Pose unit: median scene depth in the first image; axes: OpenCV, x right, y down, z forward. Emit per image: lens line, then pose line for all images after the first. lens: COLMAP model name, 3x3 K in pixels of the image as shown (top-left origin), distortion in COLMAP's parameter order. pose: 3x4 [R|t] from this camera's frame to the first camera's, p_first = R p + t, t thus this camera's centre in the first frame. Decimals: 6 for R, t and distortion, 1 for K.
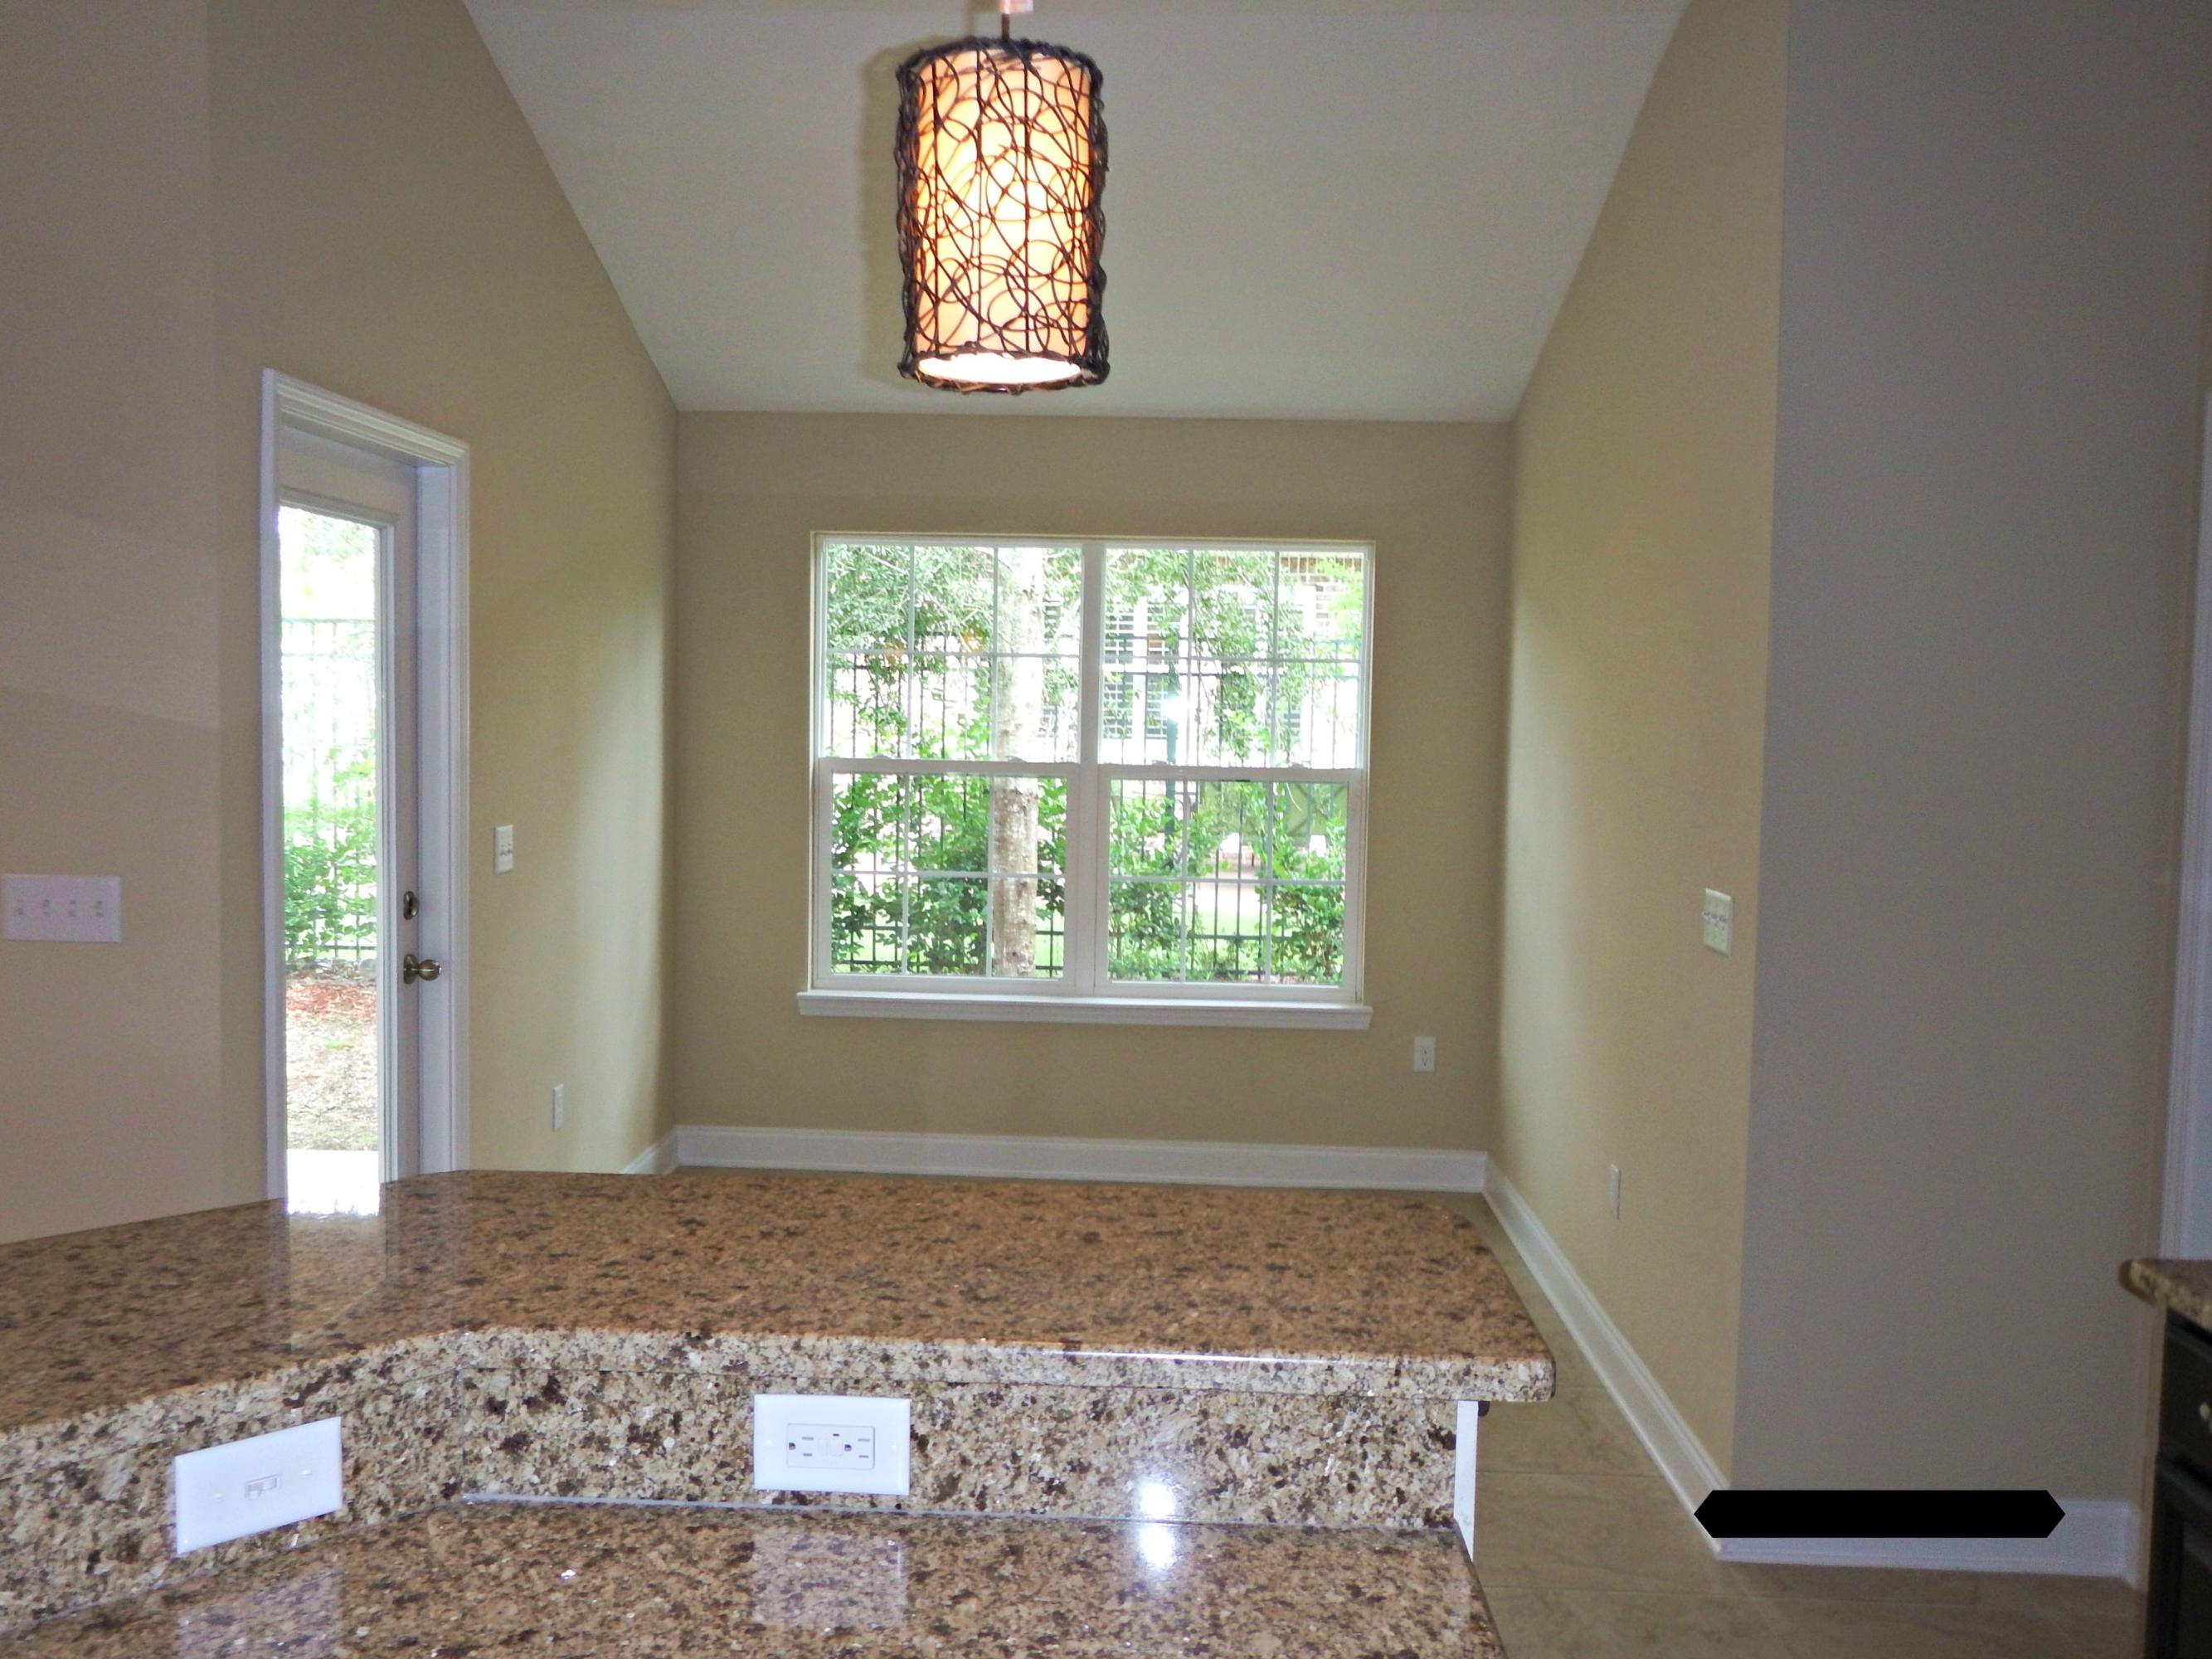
lens RADIAL K [[1875.8, 0, 1106.0], [0, 1875.8, 829.5], [0, 0, 1]] dist [0.043049, -0.002344]
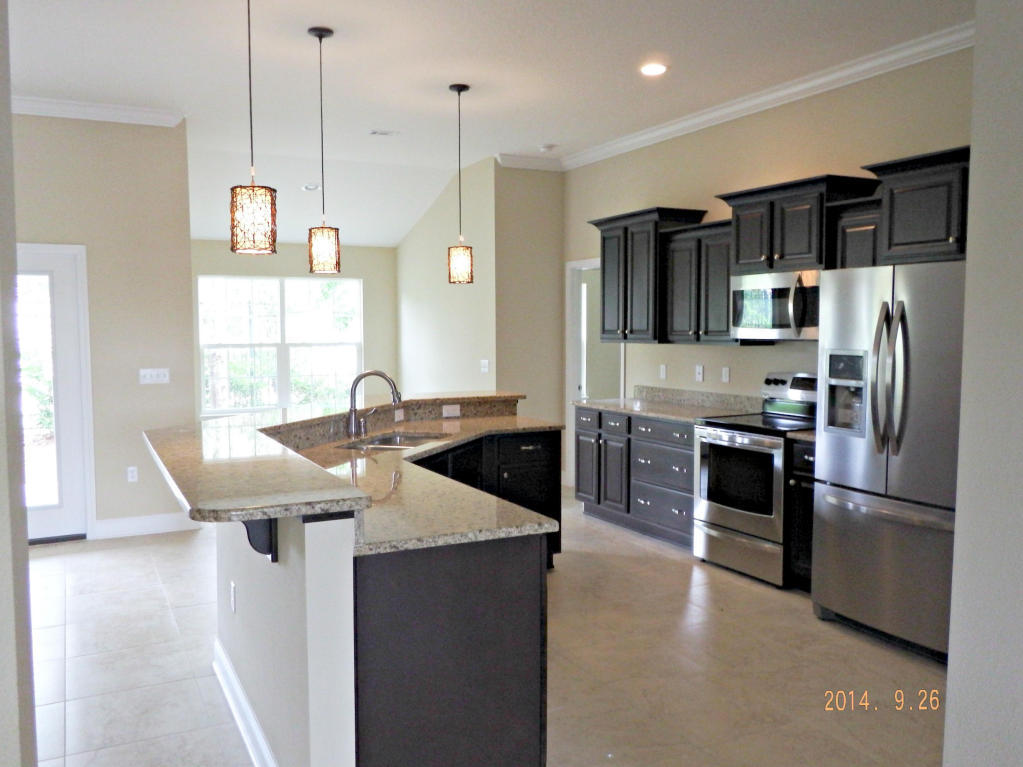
lens RADIAL K [[867.5, 0, 511.5], [0, 867.5, 383.5], [0, 0, 1]] dist [0.043049, -0.002344]
pose [[0.873063, -0.057708, 0.484181, -1.112933], [0.054547, 0.998298, 0.020626, 0.085078], [-0.484547, 0.008403, 0.874725, -1.585912]]
